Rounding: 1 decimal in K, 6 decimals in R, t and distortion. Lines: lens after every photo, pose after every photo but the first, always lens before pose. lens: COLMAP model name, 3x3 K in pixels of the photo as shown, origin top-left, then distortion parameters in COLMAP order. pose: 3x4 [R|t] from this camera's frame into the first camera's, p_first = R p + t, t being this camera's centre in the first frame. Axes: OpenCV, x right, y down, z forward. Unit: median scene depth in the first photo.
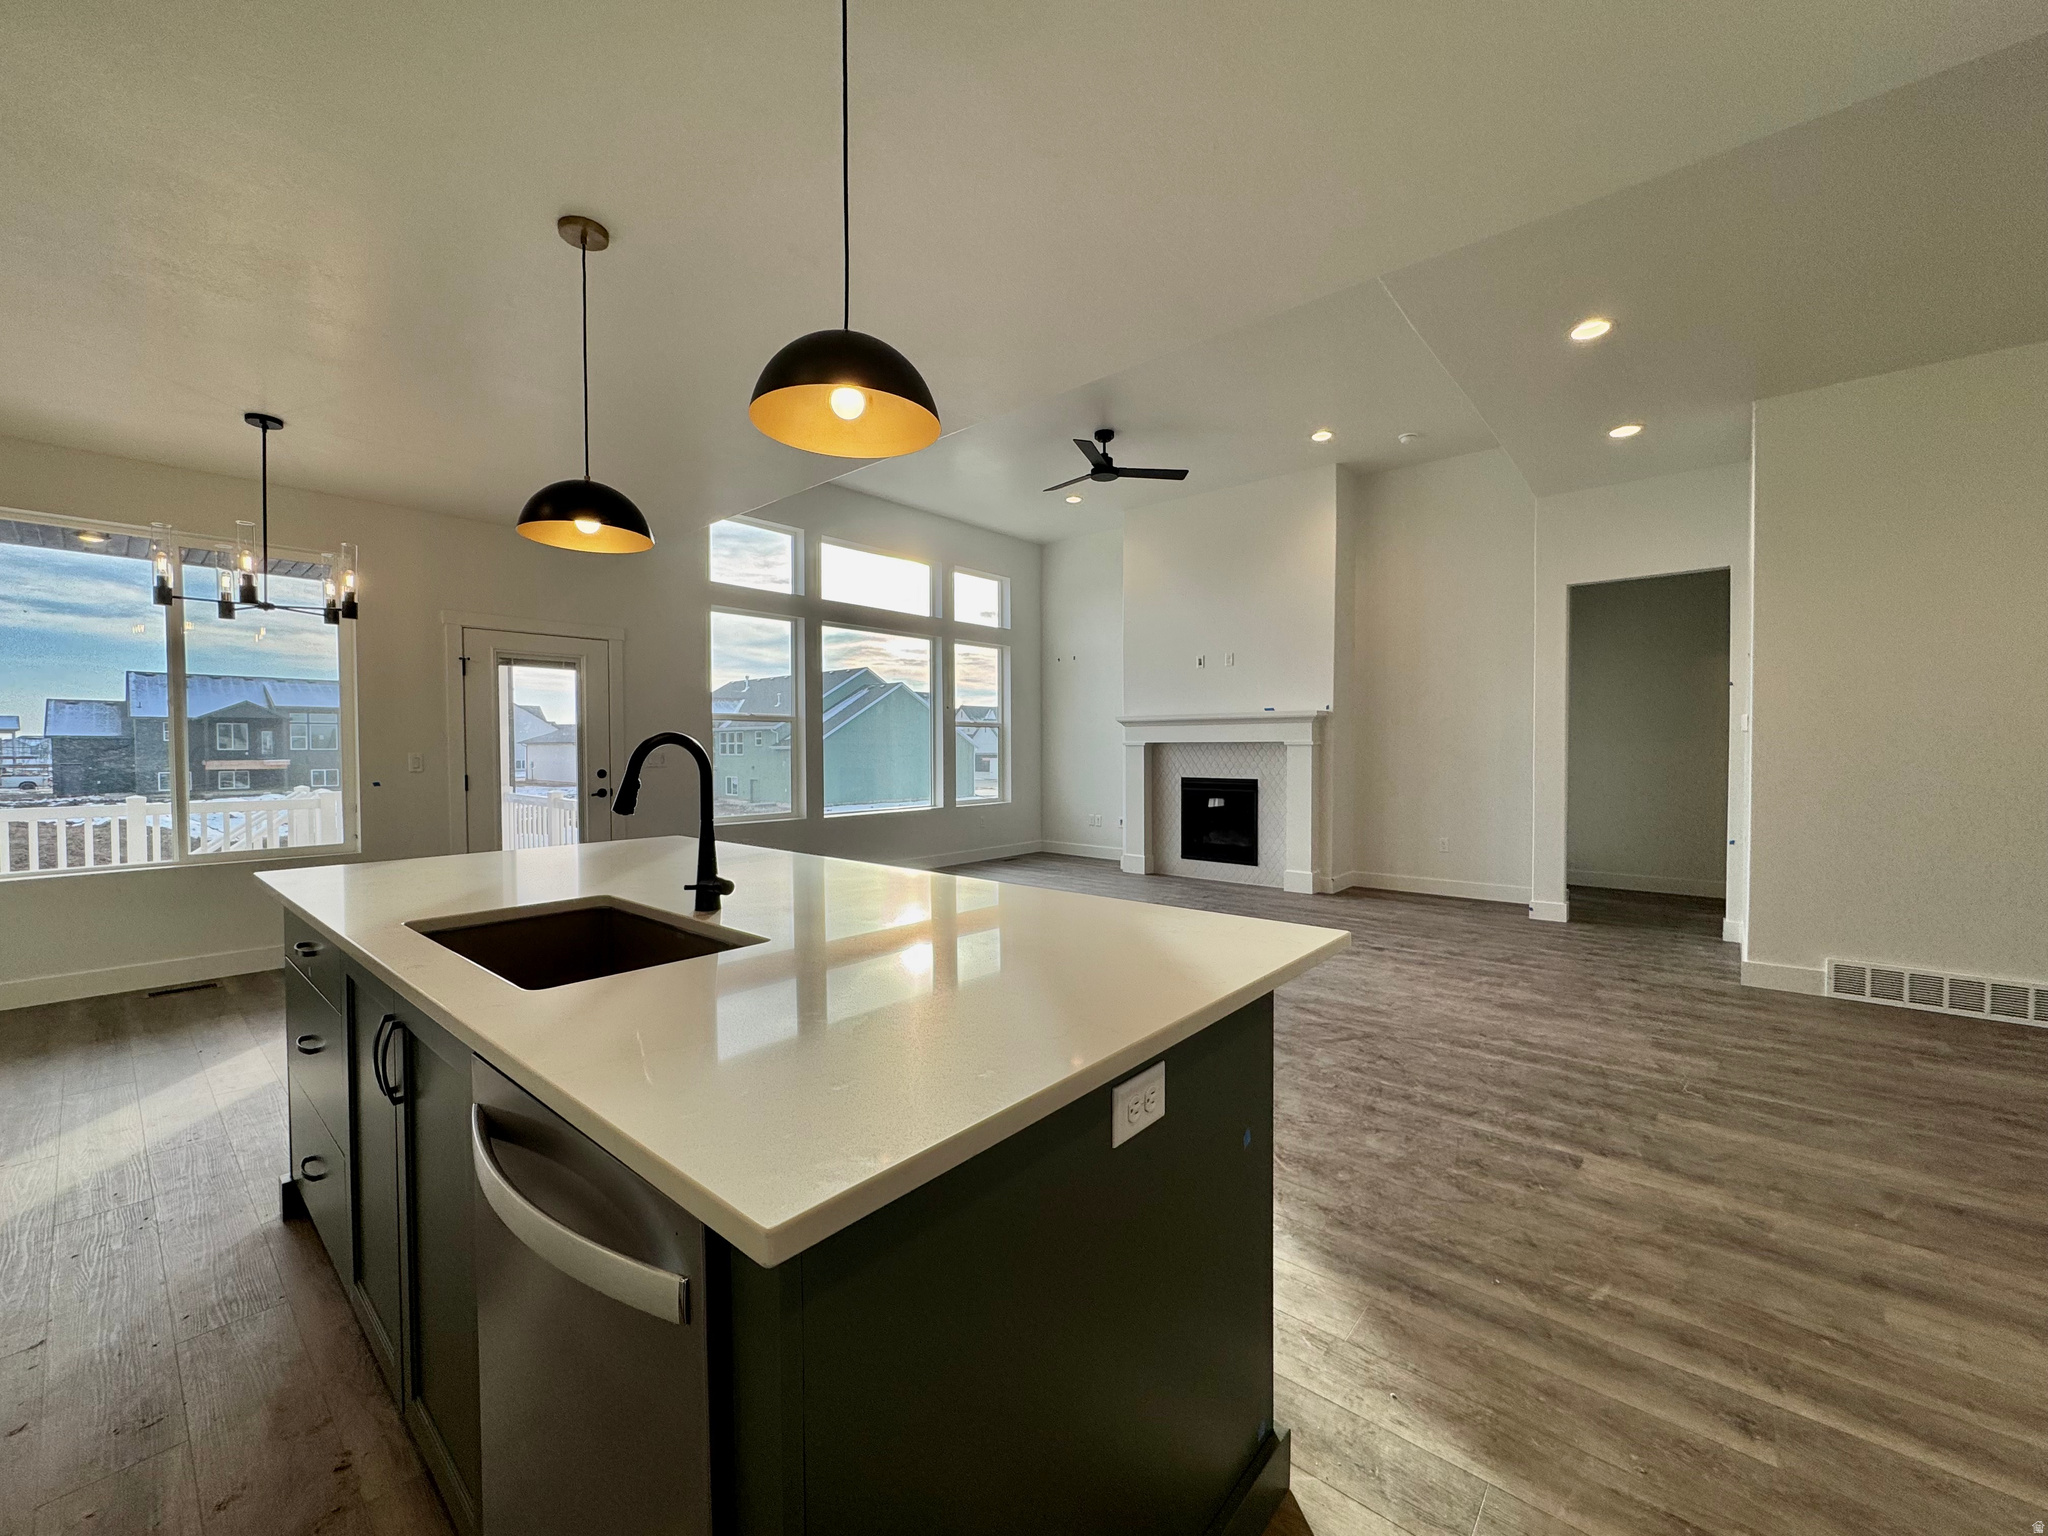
lens RADIAL K [[812.7, 0, 1023.5], [0, 812.7, 758.2], [0, 0, 1]] dist [-0.000973, -0.000140]
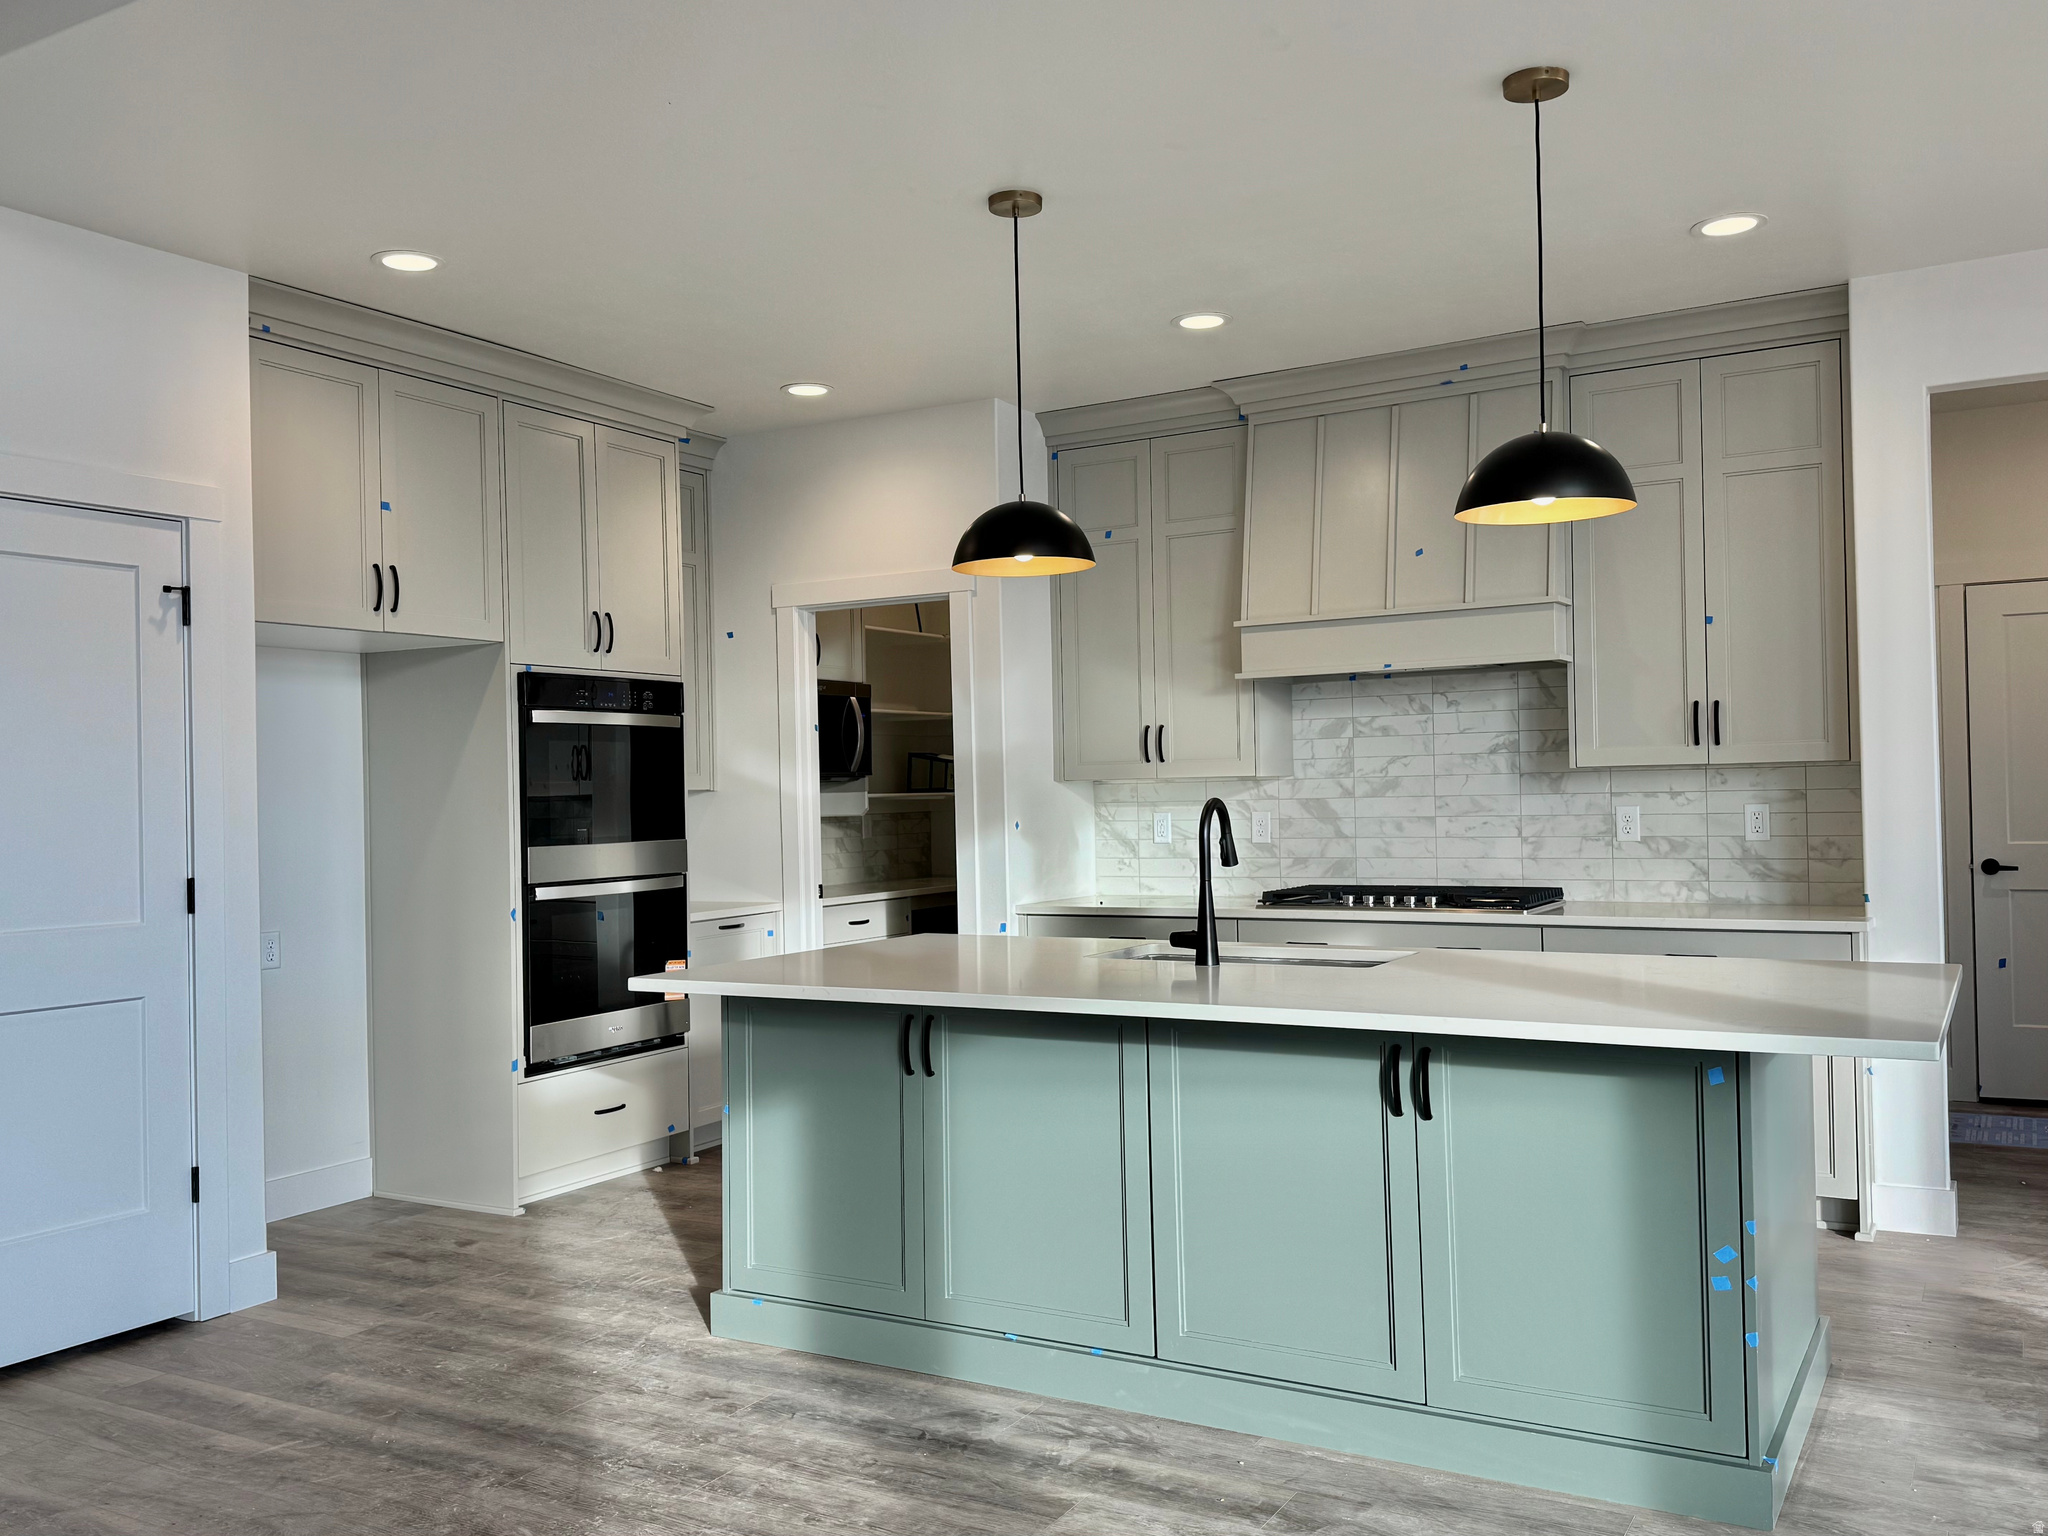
lens RADIAL K [[1737.9, 0, 1023.8], [0, 1737.9, 768.9], [0, 0, 1]] dist [0.032538, -0.011142]
pose [[-0.982957, 0.022094, -0.182502, 0.065685], [0.021898, 0.999755, 0.003092, -0.022456], [0.182526, -0.000957, -0.983201, 0.840507]]
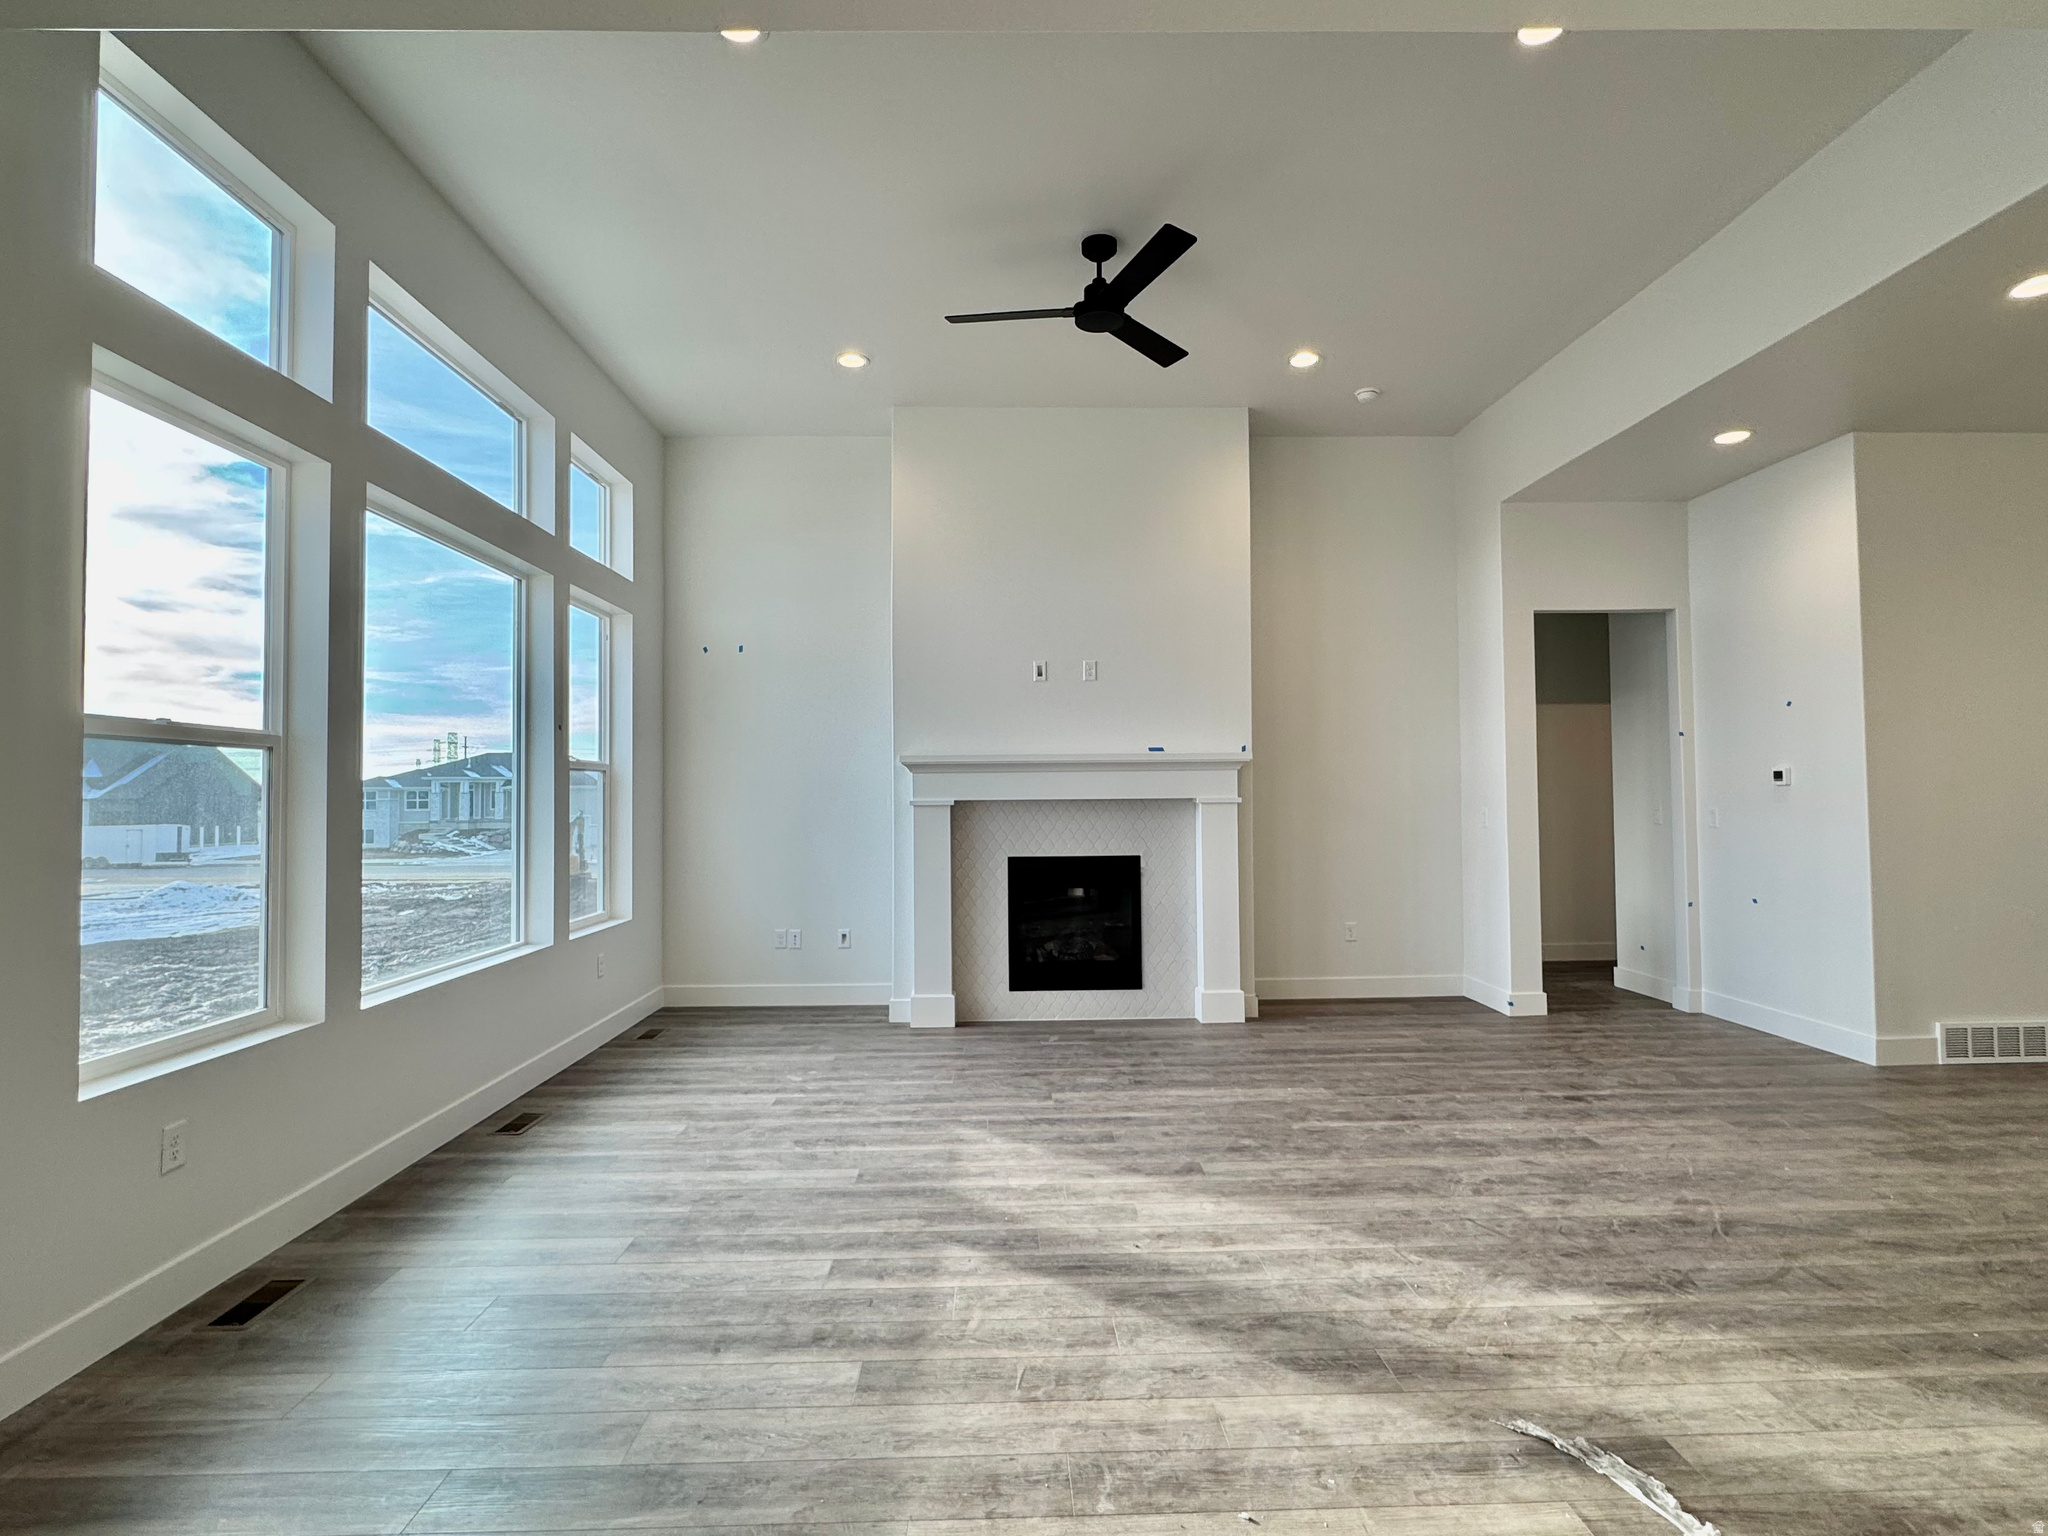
lens RADIAL K [[1023.6, 0, 1025.4], [0, 1023.6, 765.0], [0, 0, 1]] dist [-0.003875, 0.000960]
pose [[0.740073, 0.016650, 0.672320, -0.366498], [0.017312, 0.998891, -0.043794, -0.013524], [-0.672304, 0.044050, 0.738964, 0.487276]]
